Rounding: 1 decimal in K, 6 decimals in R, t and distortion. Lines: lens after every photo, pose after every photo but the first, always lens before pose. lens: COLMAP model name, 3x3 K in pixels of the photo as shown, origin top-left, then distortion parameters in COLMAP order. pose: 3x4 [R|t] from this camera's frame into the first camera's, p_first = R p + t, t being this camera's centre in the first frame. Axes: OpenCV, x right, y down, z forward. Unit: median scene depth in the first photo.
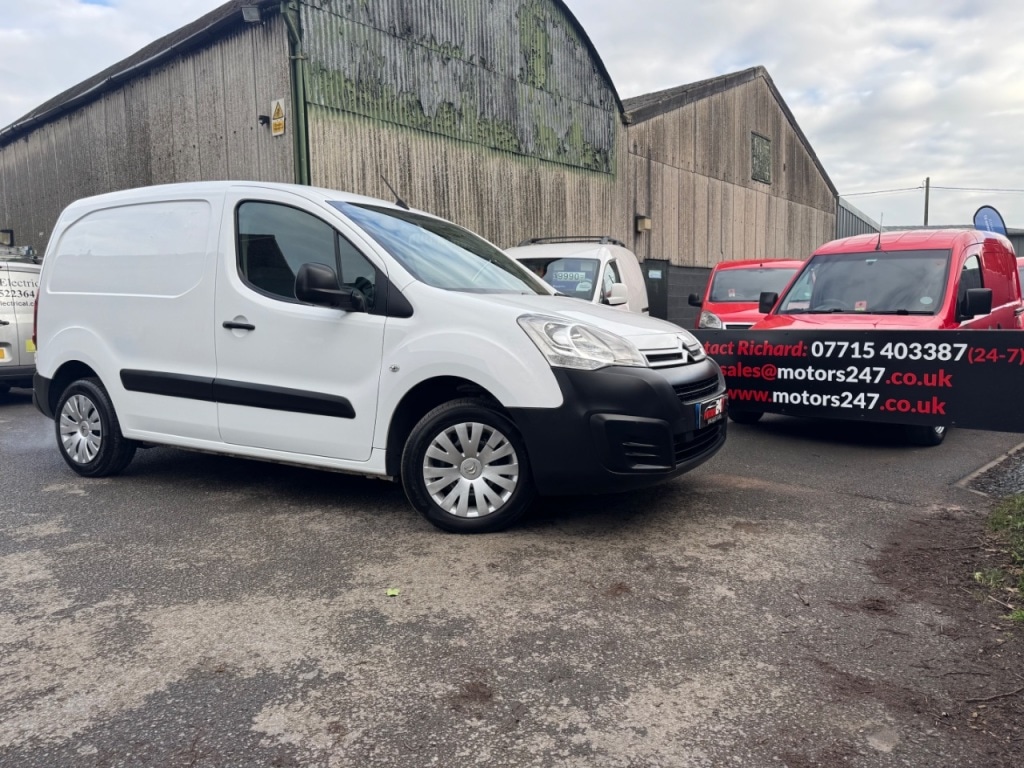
lens RADIAL K [[723.9, 0, 514.2], [0, 723.9, 376.2], [0, 0, 1]] dist [0.040140, -0.047076]
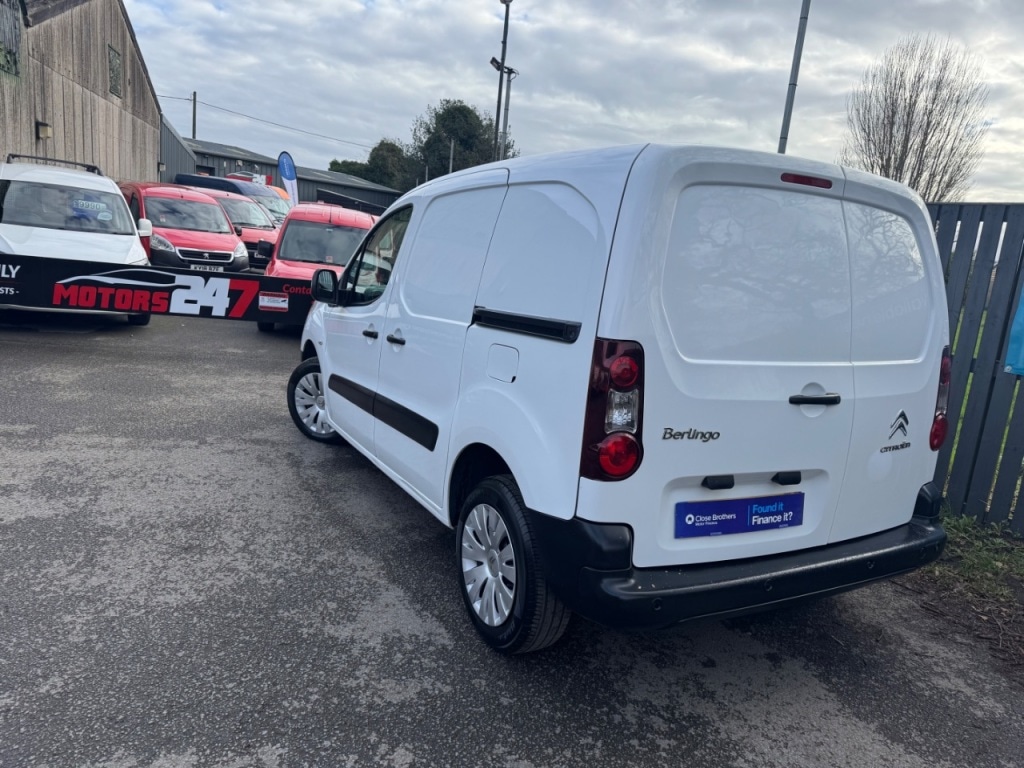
lens RADIAL K [[719.6, 0, 513.6], [0, 719.6, 393.1], [0, 0, 1]] dist [0.044988, -0.048261]
pose [[0.565176, -0.099866, 0.818904, -0.538462], [-0.040128, 0.988143, 0.148199, -0.043645], [-0.823994, -0.116619, 0.554467, -0.242877]]
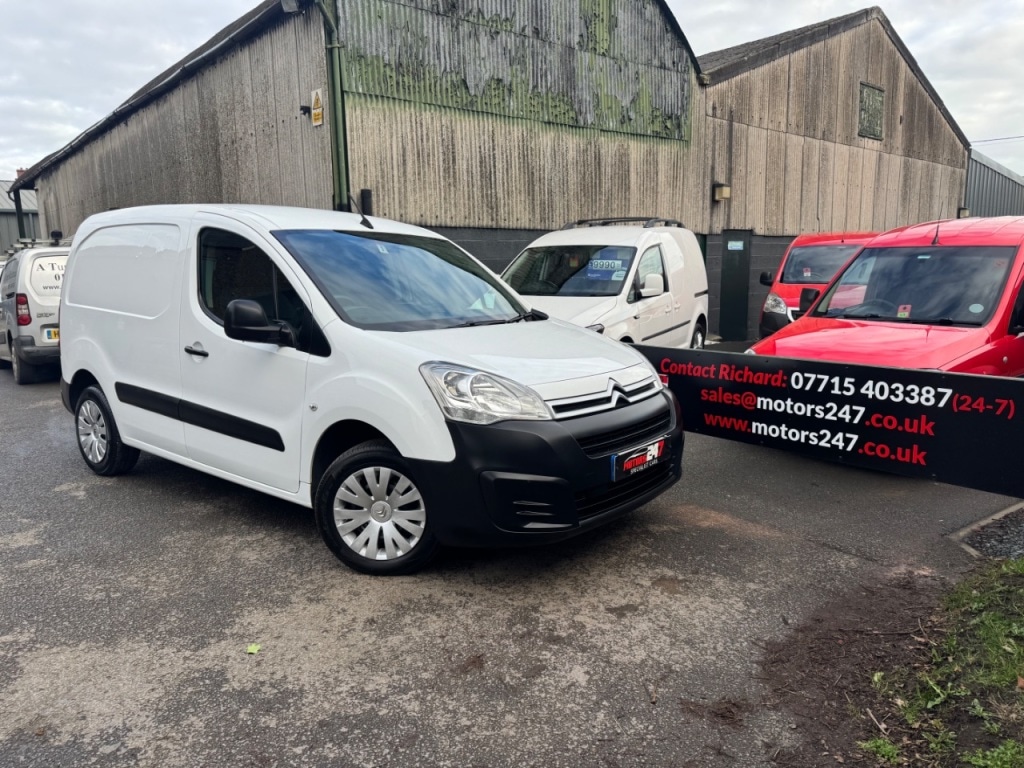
lens RADIAL K [[723.9, 0, 506.7], [0, 723.9, 381.6], [0, 0, 1]] dist [0.040140, -0.047076]
pose [[0.985886, 0.026982, -0.165228, 0.113912], [-0.015037, 0.997209, 0.073126, -0.053373], [0.166740, -0.069609, 0.983541, 0.021066]]
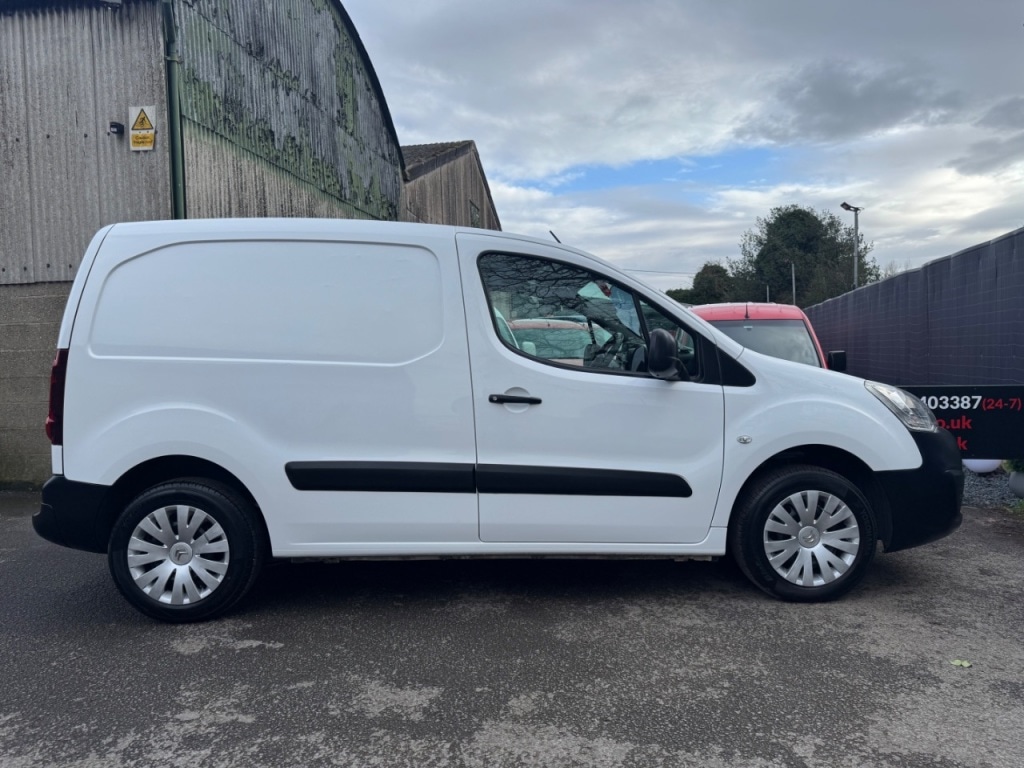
lens RADIAL K [[723.9, 0, 509.8], [0, 723.9, 389.1], [0, 0, 1]] dist [0.040140, -0.047076]
pose [[0.858149, -0.024369, 0.512822, -0.395493], [0.051177, 0.997958, -0.038217, -0.024326], [-0.510843, 0.059041, 0.857644, 0.140143]]
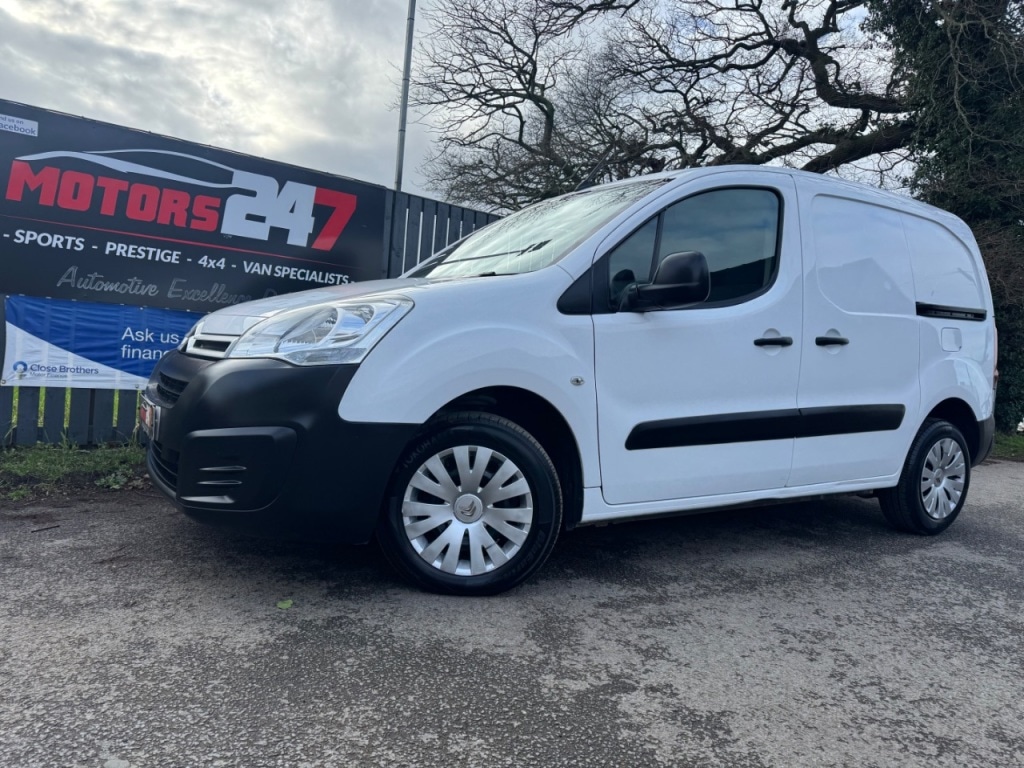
lens RADIAL K [[723.9, 0, 515.9], [0, 723.9, 381.9], [0, 0, 1]] dist [0.040140, -0.047076]
pose [[-0.860059, -0.072054, 0.505082, -0.271520], [-0.025659, 0.994833, 0.098229, -0.020484], [-0.509550, 0.071523, -0.857464, 0.519067]]
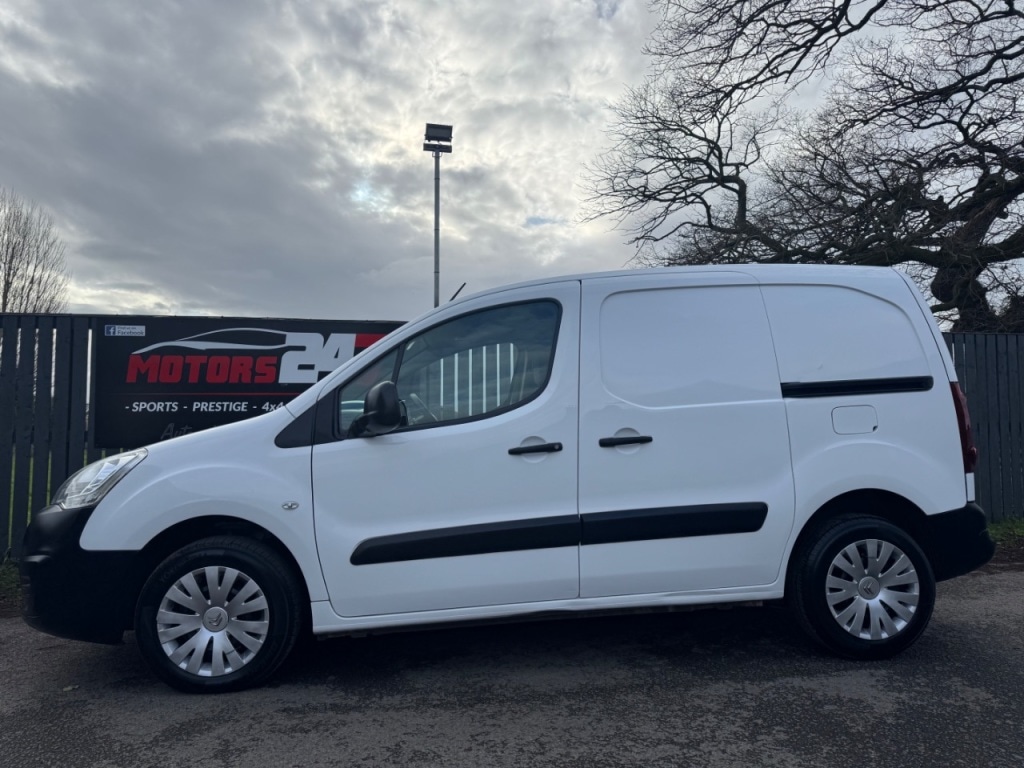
lens RADIAL K [[723.9, 0, 514.3], [0, 723.9, 382.7], [0, 0, 1]] dist [0.040140, -0.047076]
pose [[-0.544618, 0.073319, 0.835473, -0.516730], [0.082331, 0.996034, -0.033740, -0.031363], [-0.834633, 0.050410, -0.548495, 0.333589]]
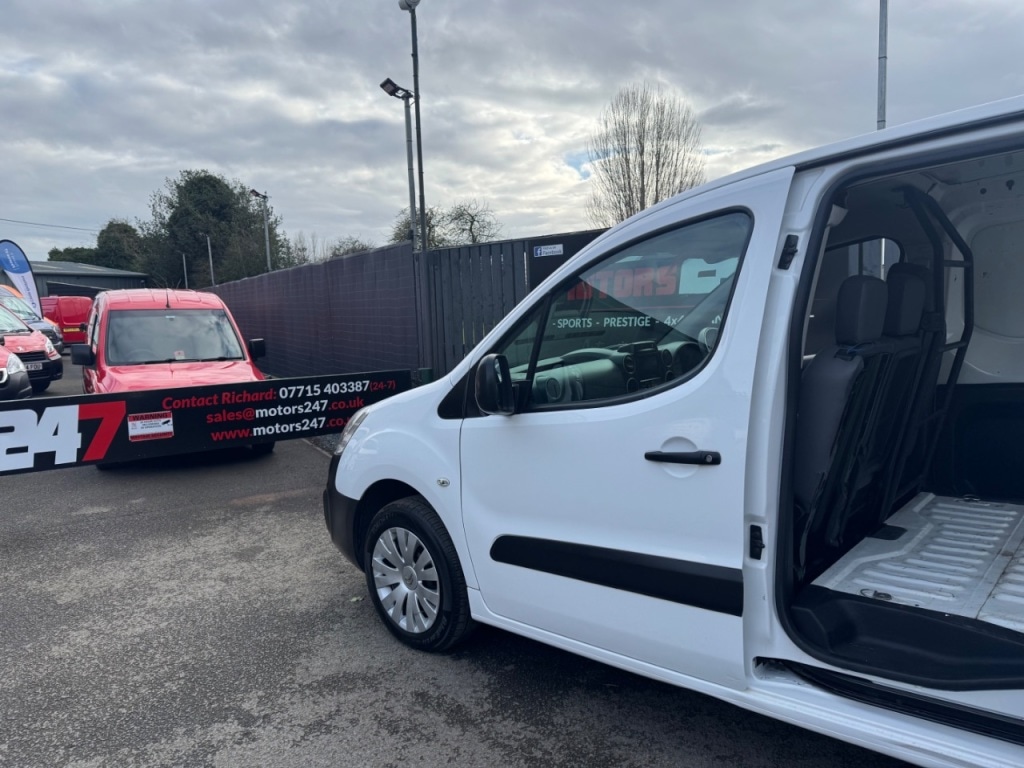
lens RADIAL K [[723.9, 0, 517.1], [0, 723.9, 379.7], [0, 0, 1]] dist [0.040140, -0.047076]
pose [[0.264803, -0.091854, 0.959918, -0.452857], [0.109078, 0.991917, 0.064825, -0.057847], [-0.958113, 0.087540, 0.272682, 0.093700]]
